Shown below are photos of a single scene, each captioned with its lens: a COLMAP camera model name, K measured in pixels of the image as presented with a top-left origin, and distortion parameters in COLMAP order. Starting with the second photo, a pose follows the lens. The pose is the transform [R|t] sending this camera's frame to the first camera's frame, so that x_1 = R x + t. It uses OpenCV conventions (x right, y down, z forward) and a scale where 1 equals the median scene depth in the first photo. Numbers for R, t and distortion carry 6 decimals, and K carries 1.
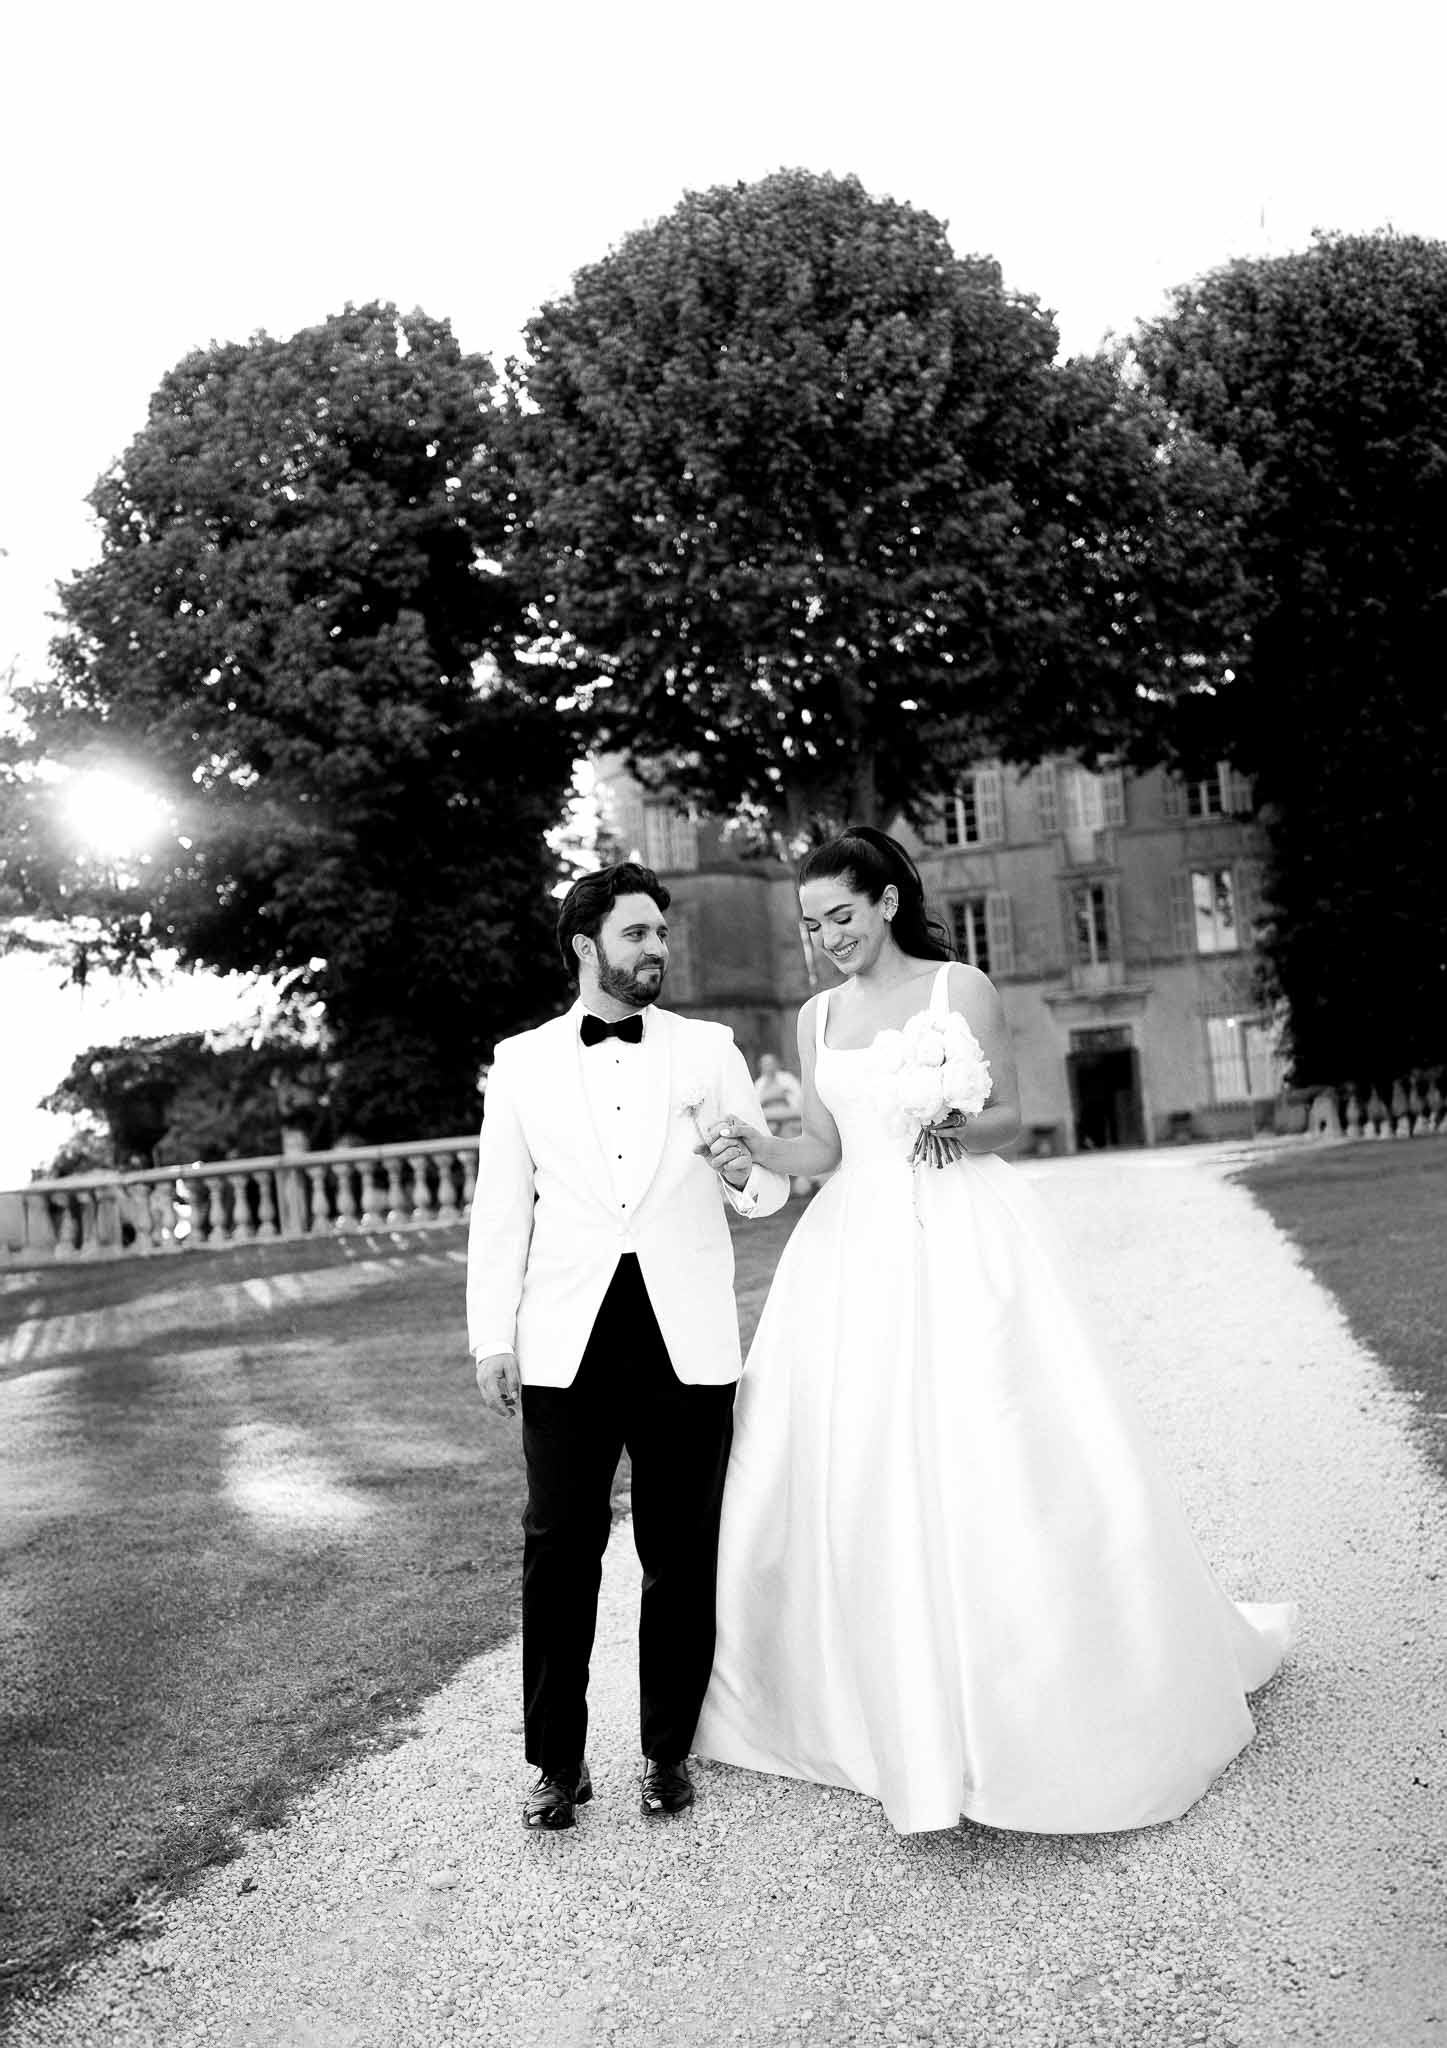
lens RADIAL K [[1972.5, 0, 666.4], [0, 1972.5, 1127.5], [0, 0, 1]] dist [0.028198, 0.000000]
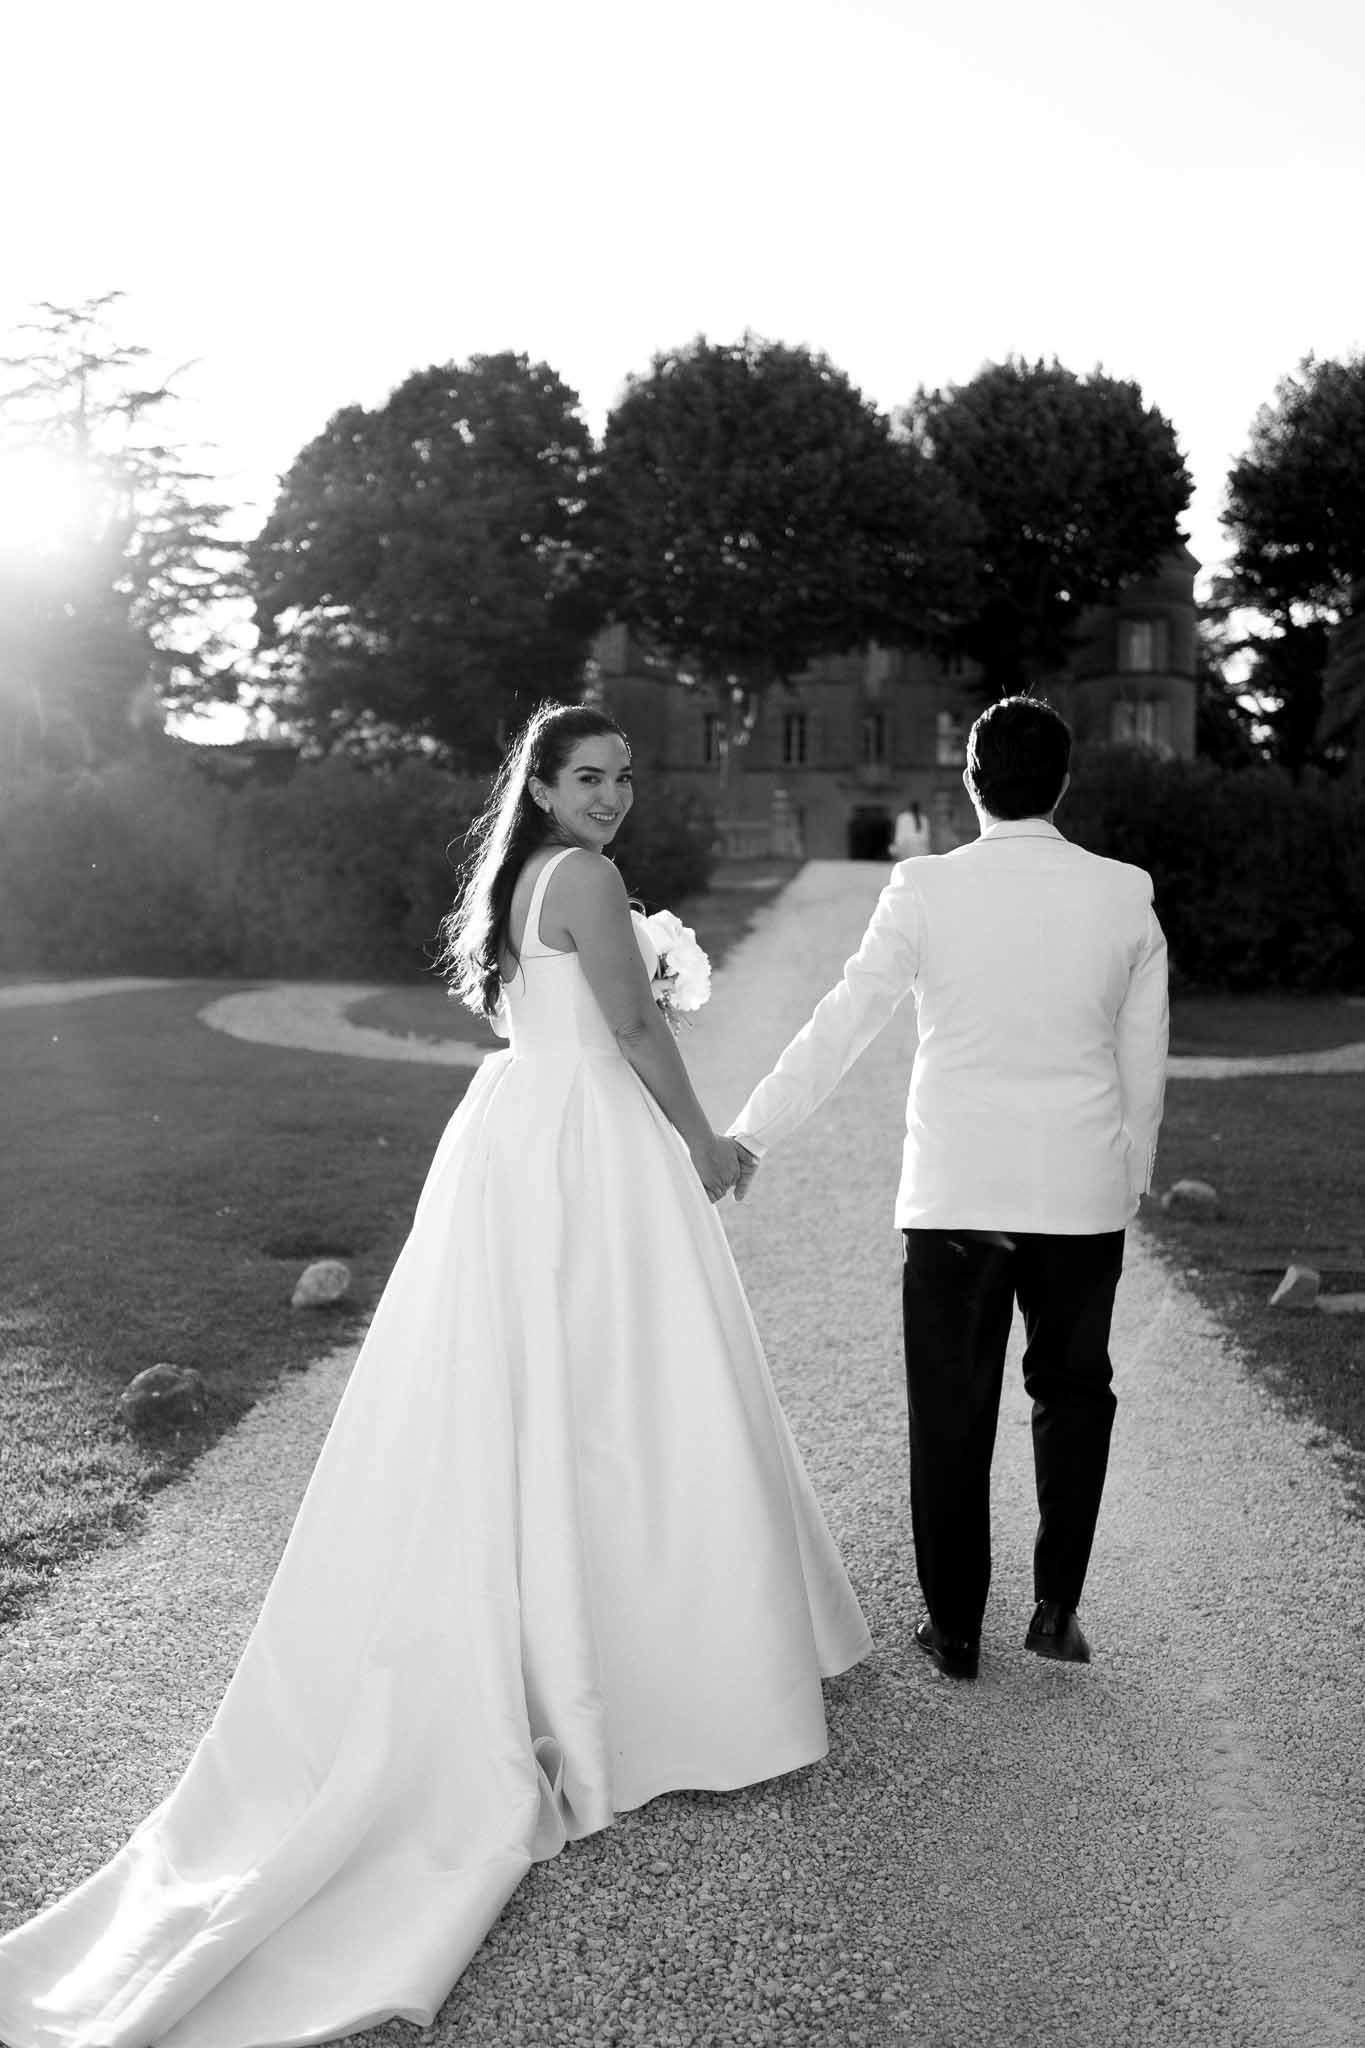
lens RADIAL K [[2186.2, 0, 667.4], [0, 2186.2, 1006.1], [0, 0, 1]] dist [0.027726, 0.000000]
pose [[0.986342, 0.091460, 0.136982, -0.220228], [-0.099216, 0.993763, 0.050895, 0.047320], [-0.131473, -0.063790, 0.989265, -0.949378]]
